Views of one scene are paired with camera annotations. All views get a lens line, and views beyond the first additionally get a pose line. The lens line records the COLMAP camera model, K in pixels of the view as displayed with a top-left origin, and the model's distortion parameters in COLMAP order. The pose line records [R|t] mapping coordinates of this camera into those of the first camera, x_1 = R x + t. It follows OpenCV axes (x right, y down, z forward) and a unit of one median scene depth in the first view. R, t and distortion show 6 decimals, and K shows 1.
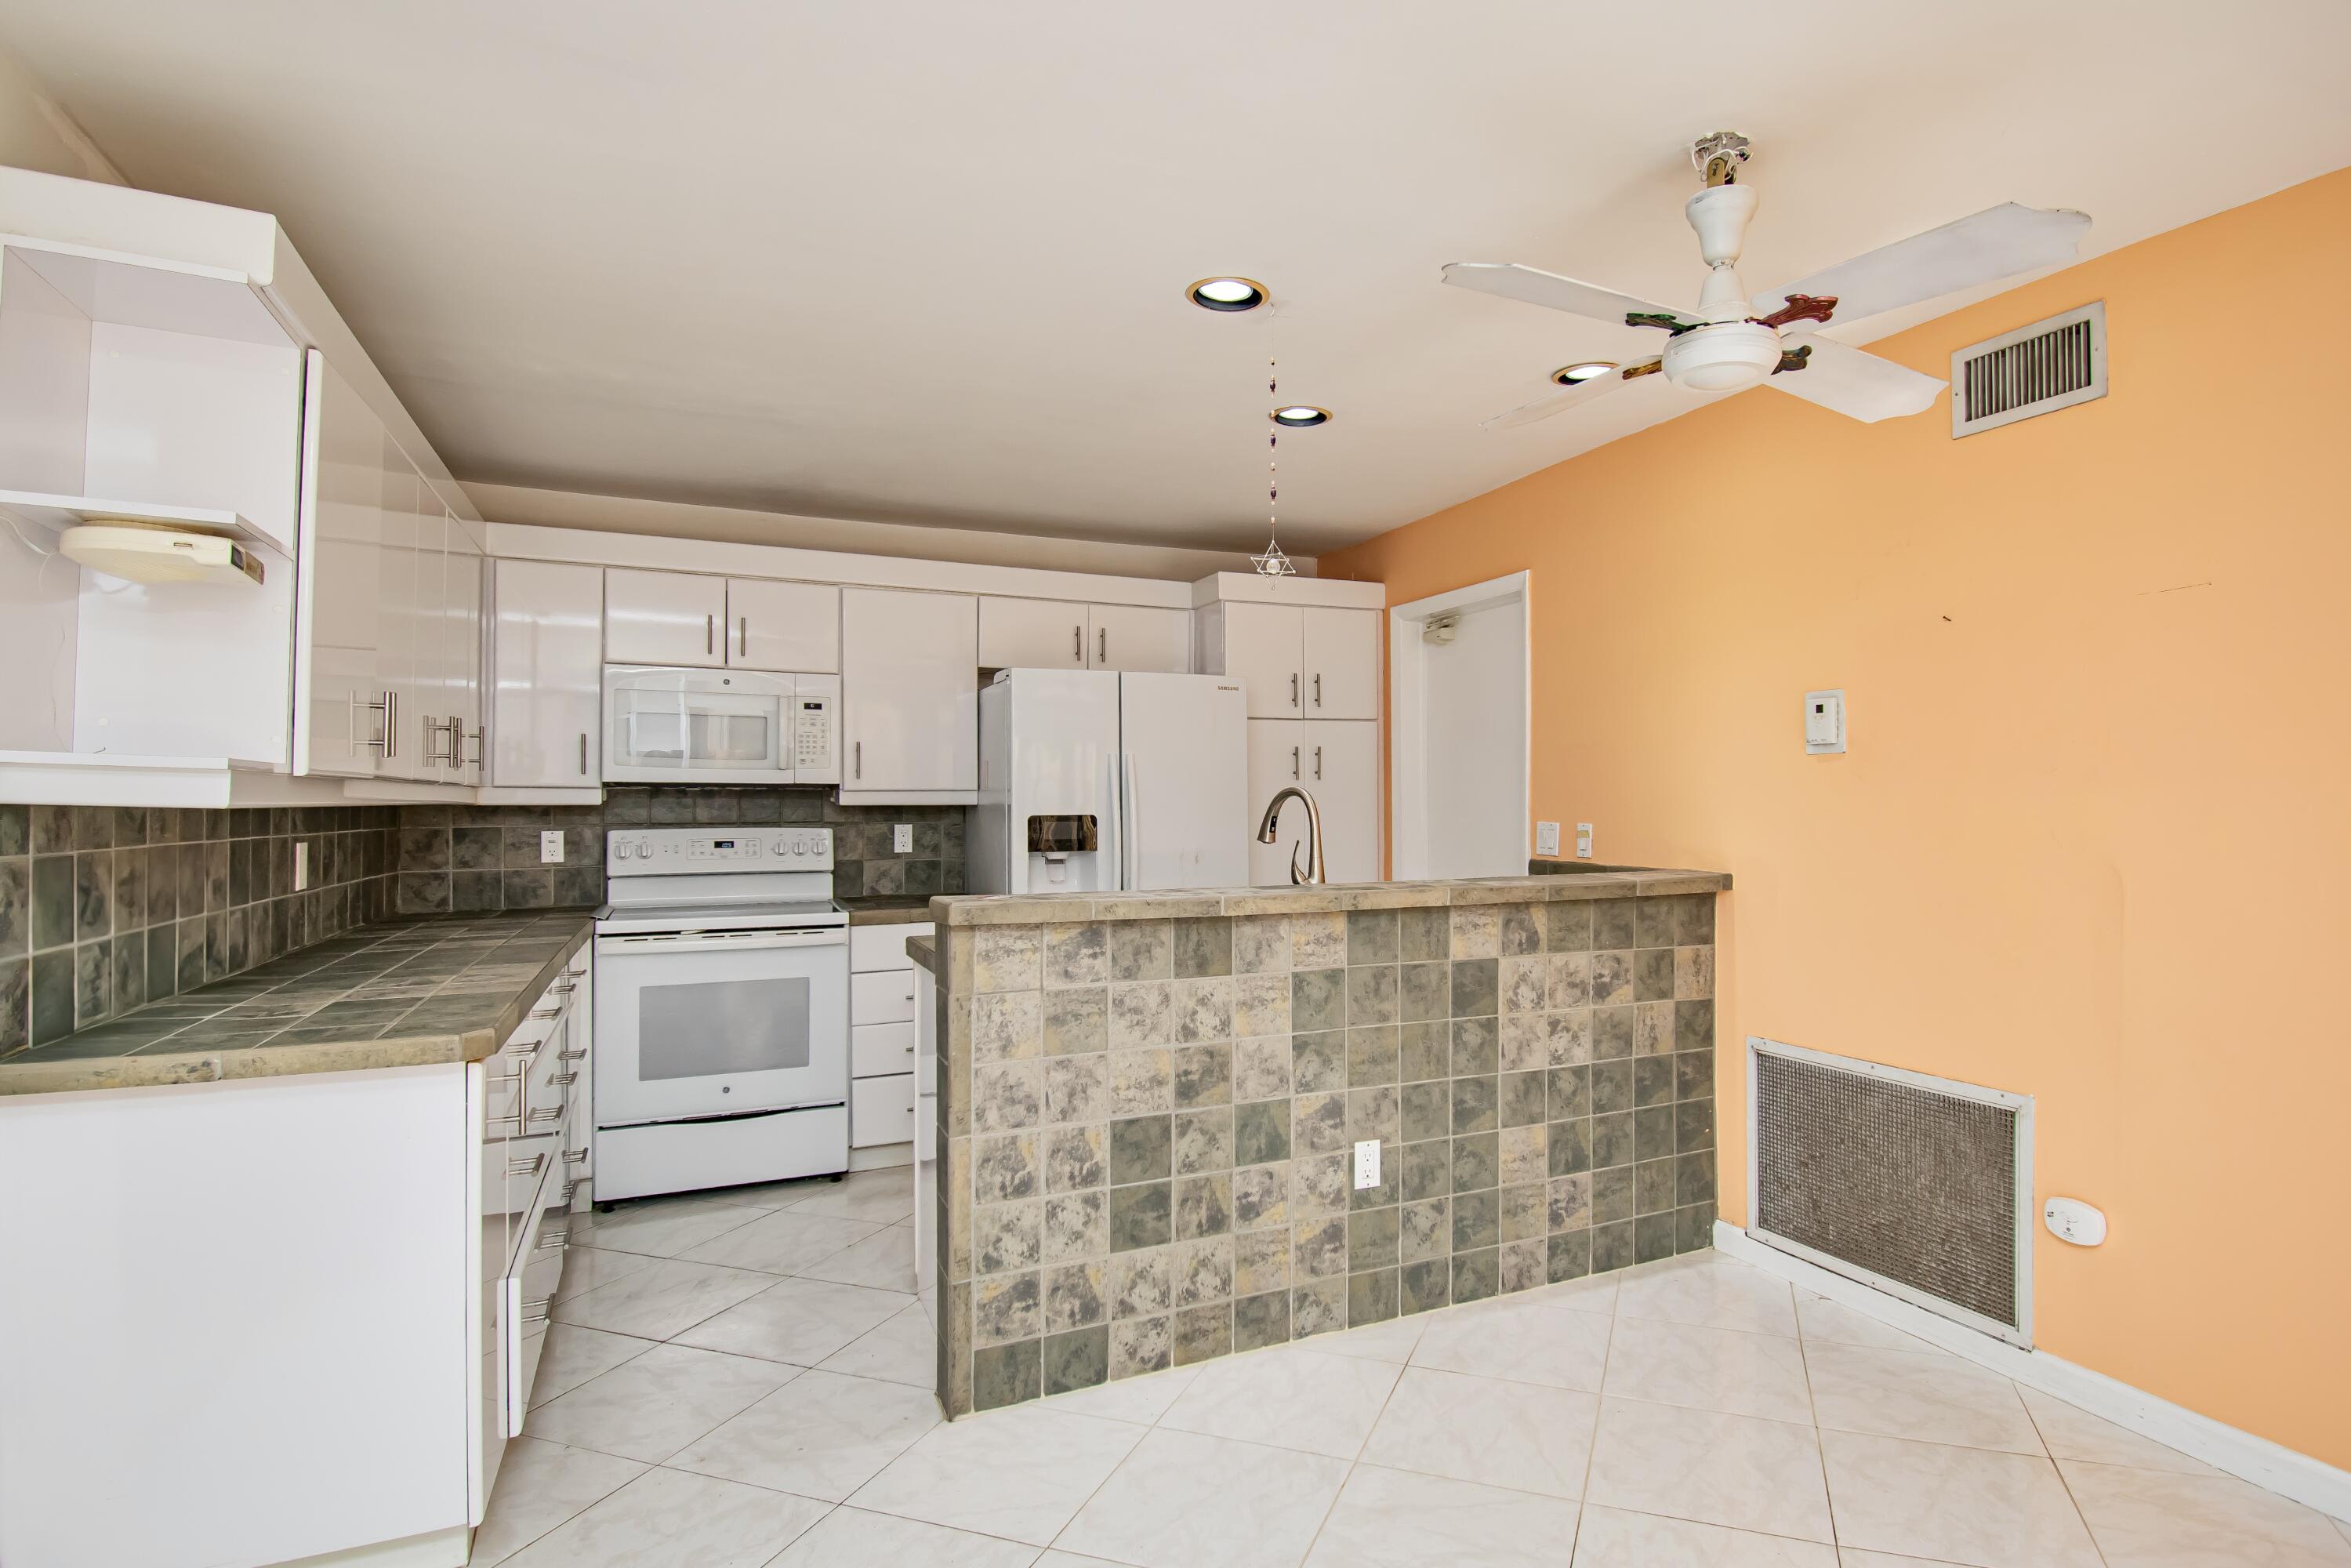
lens RADIAL K [[1255.2, 0, 1307.2], [0, 1255.2, 793.9], [0, 0, 1]] dist [0.015686, -0.013083]
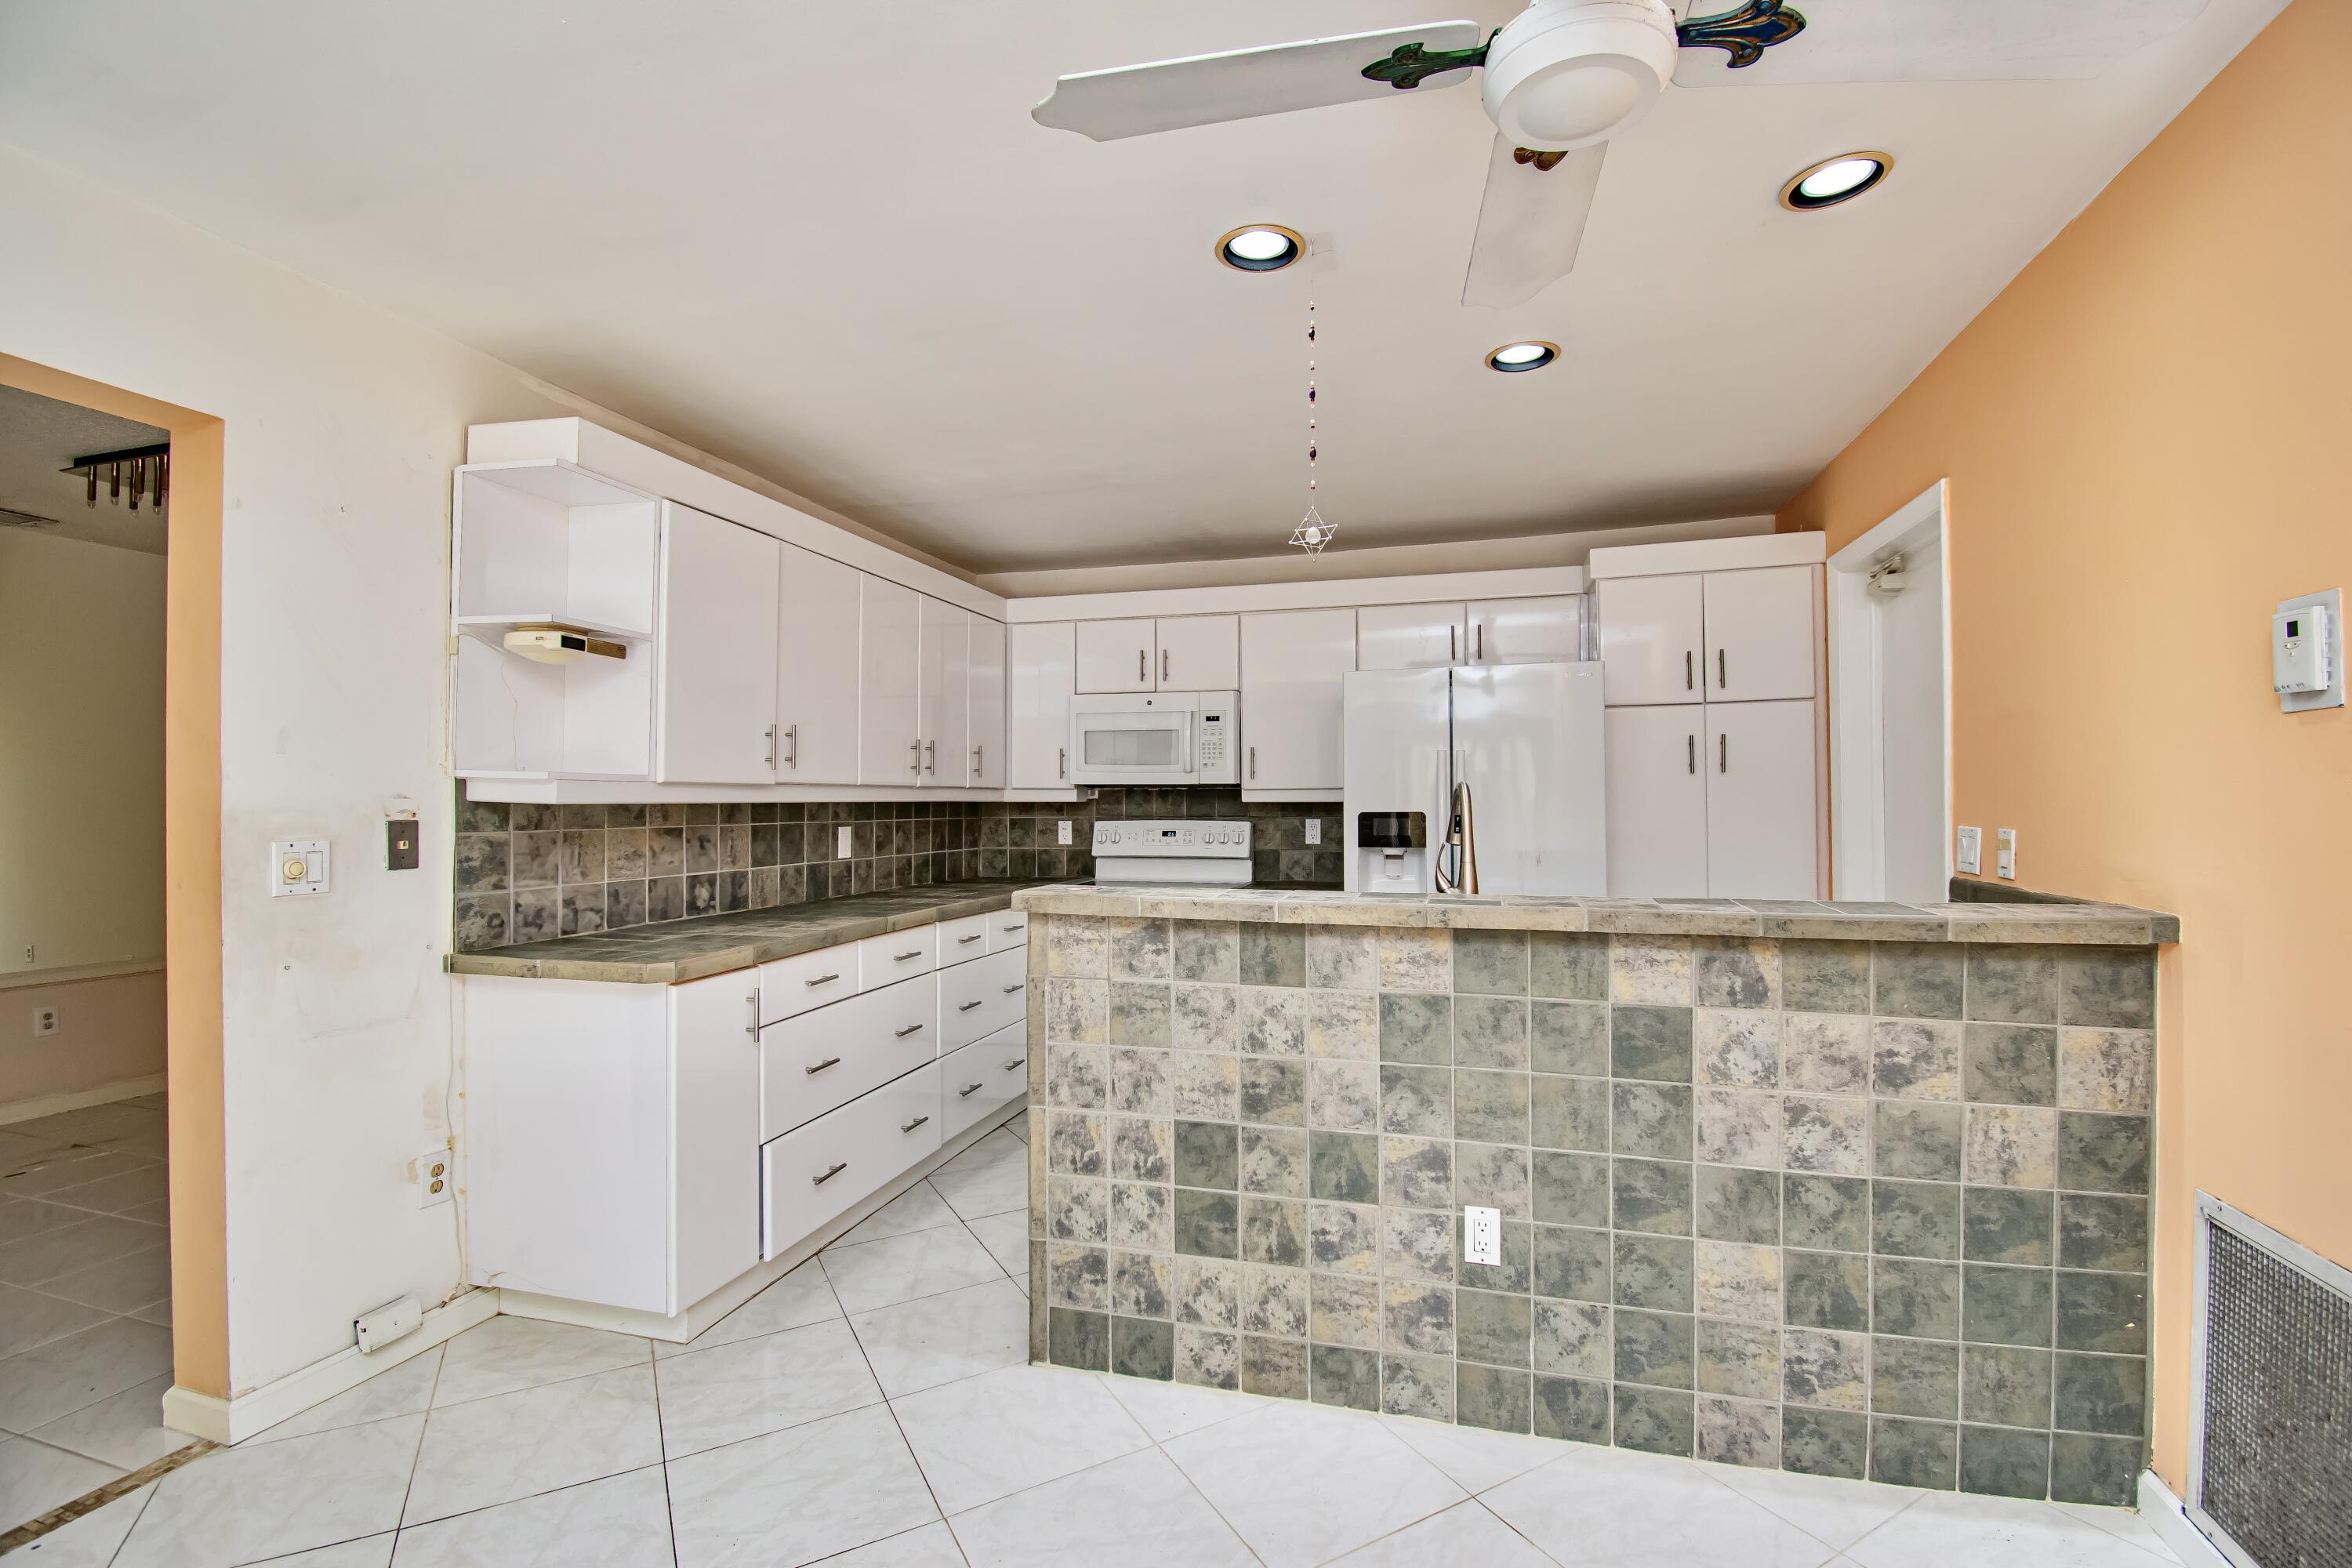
lens RADIAL K [[1066.6, 0, 1174.1], [0, 1066.6, 790.4], [0, 0, 1]] dist [0.017699, -0.026188]
pose [[0.731905, -0.006844, -0.681372, 0.371117], [0.005759, 0.999976, -0.003858, 0.002383], [0.681382, -0.001100, 0.731927, 0.335117]]
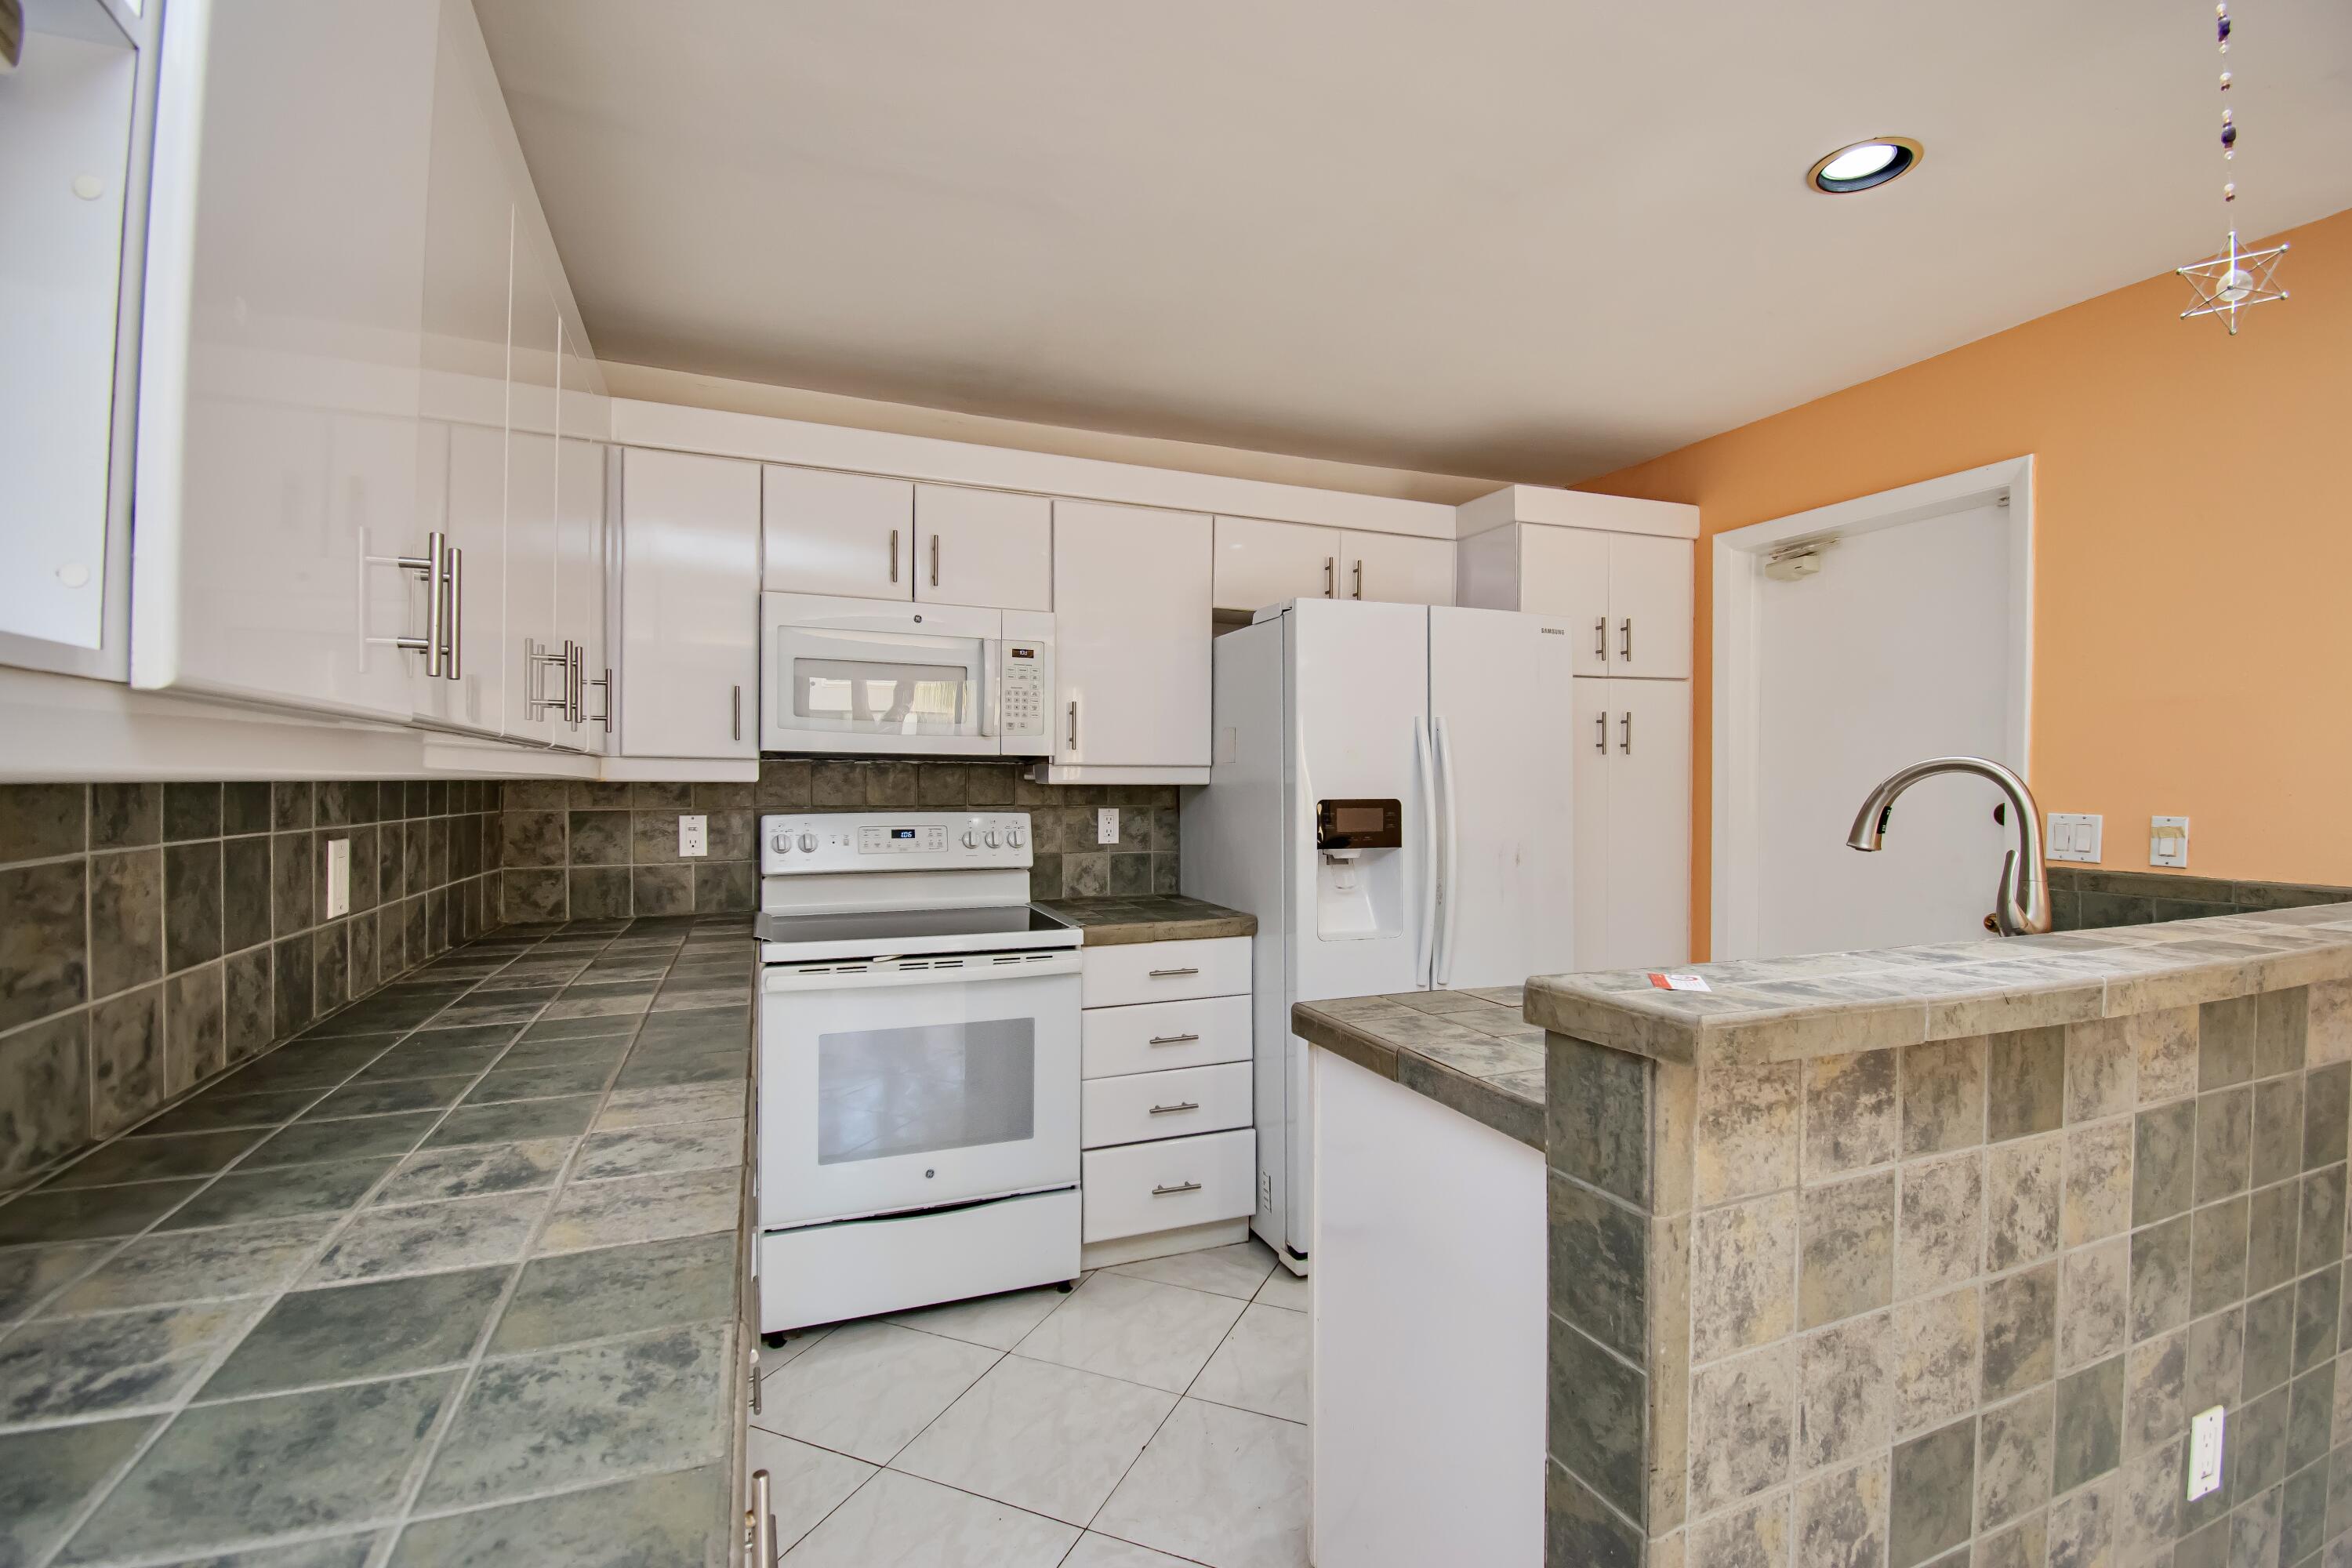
lens RADIAL K [[1057.8, 0, 1189.2], [0, 1057.8, 793.5], [0, 0, 1]] dist [0.013780, -0.023309]
pose [[0.997838, 0.006073, -0.065442, -0.351221], [-0.005020, 0.999856, 0.016240, 0.005563], [0.065531, -0.015876, 0.997724, 0.516720]]
